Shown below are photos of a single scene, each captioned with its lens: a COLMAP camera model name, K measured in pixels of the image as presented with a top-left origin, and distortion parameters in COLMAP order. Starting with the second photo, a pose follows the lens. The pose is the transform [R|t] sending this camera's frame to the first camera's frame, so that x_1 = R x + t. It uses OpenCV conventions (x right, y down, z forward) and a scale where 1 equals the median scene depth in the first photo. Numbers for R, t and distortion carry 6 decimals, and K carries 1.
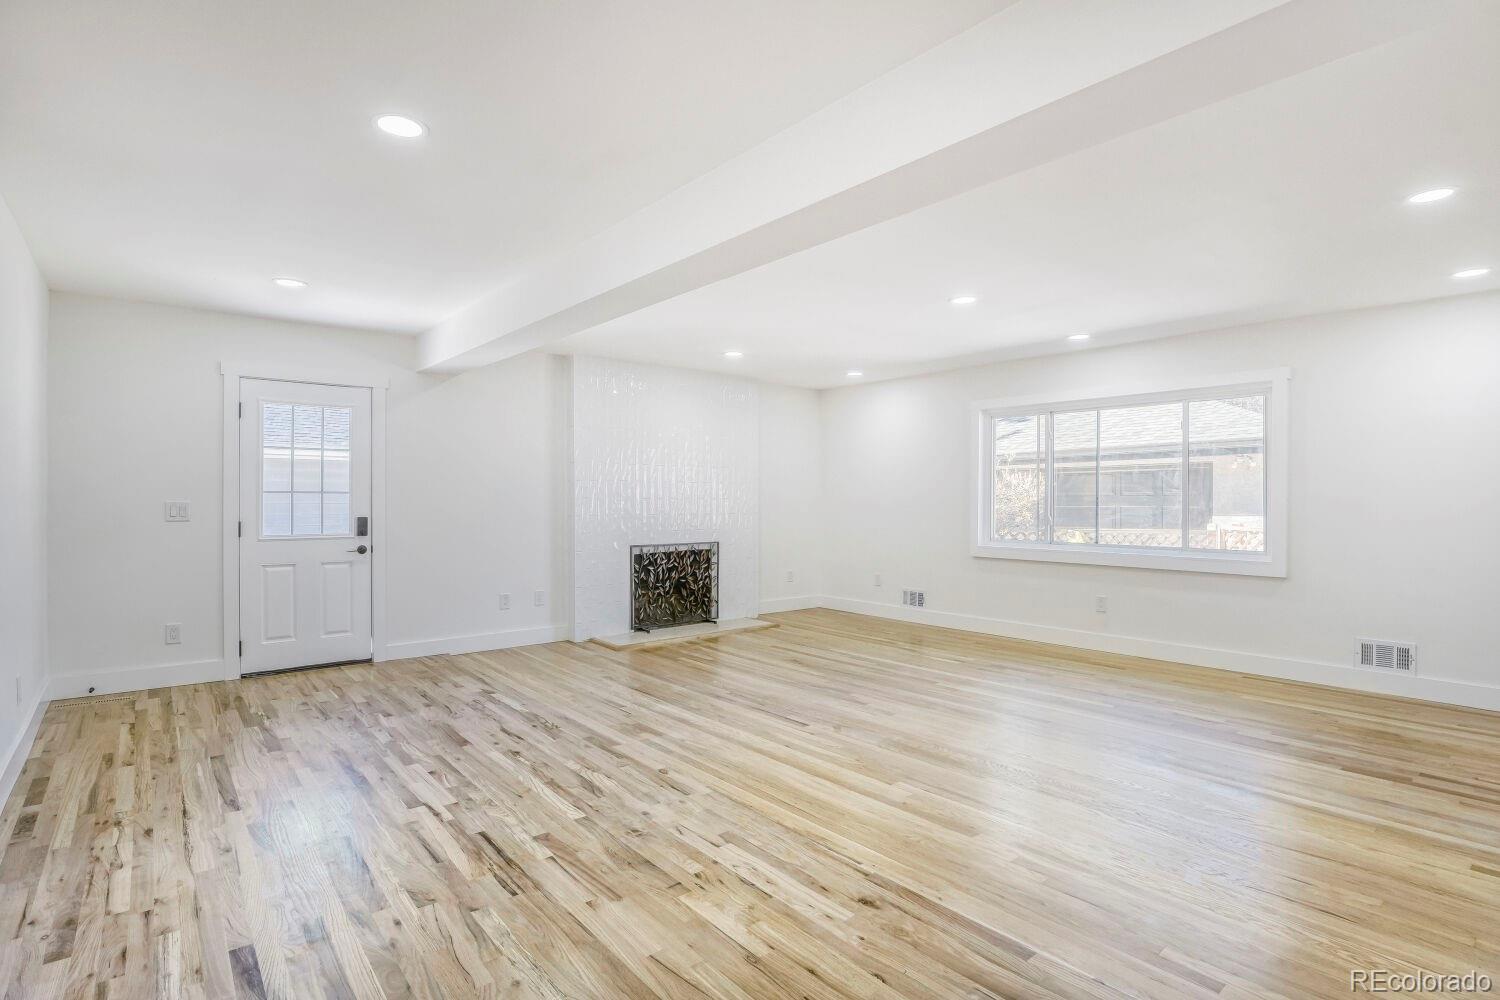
lens RADIAL K [[742.1, 0, 737.3], [0, 742.1, 511.7], [0, 0, 1]] dist [-0.044148, 0.009675]
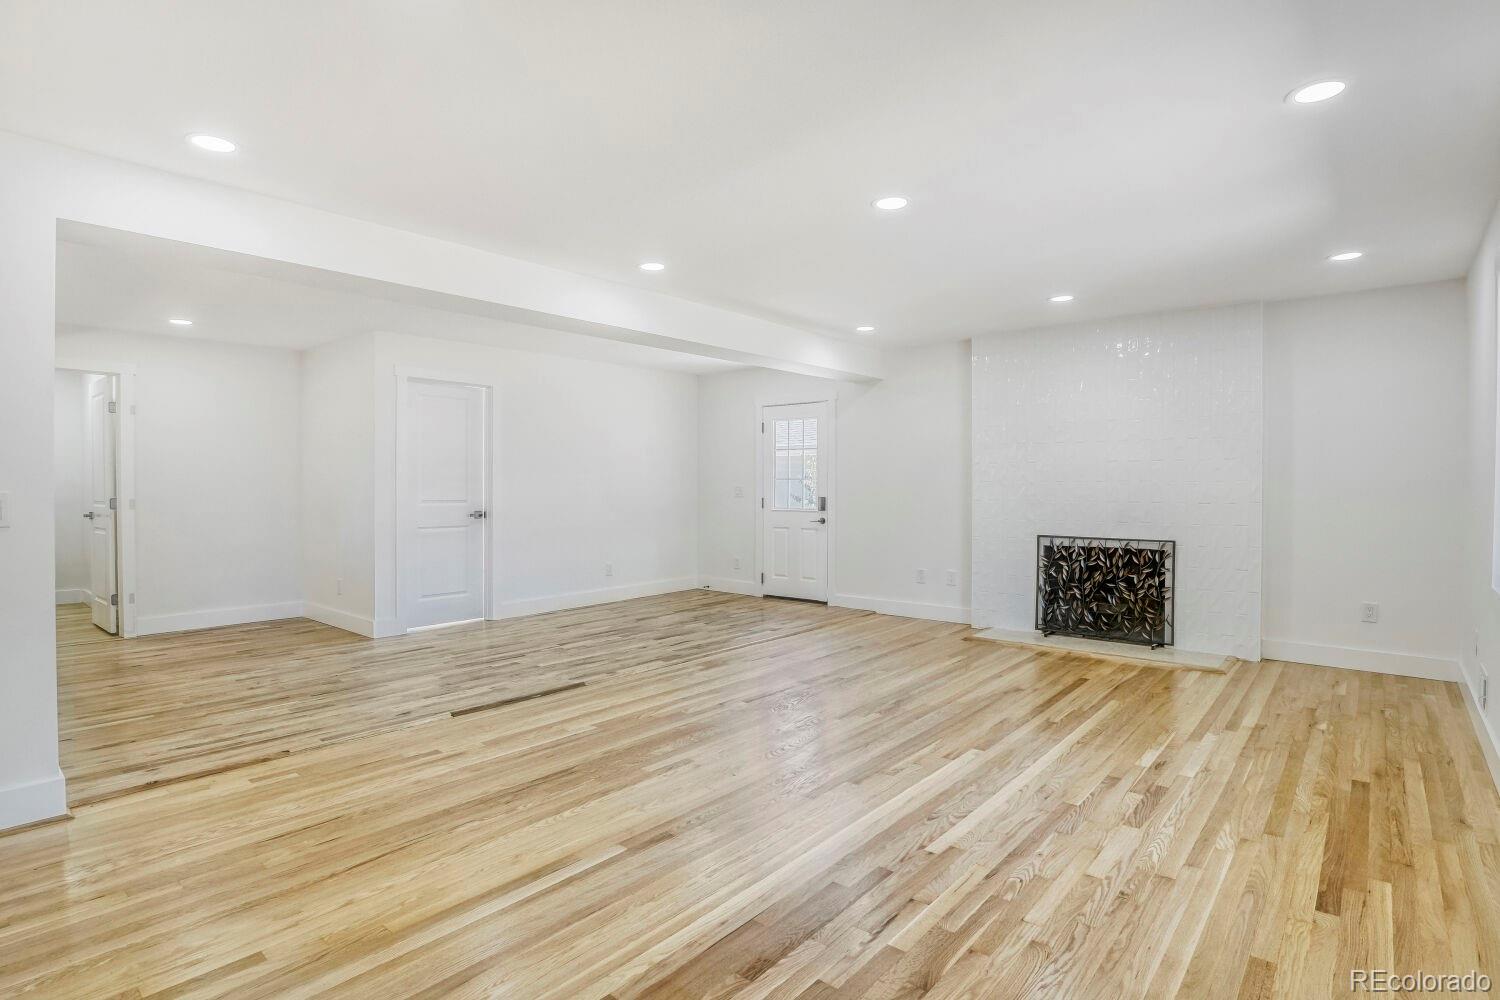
lens RADIAL K [[742.1, 0, 727.6], [0, 742.1, 525.6], [0, 0, 1]] dist [-0.044148, 0.009675]
pose [[0.153277, 0.050875, -0.986873, 1.001256], [-0.012408, 0.998694, 0.049557, -0.007391], [0.988105, 0.004649, 0.153708, 0.741878]]
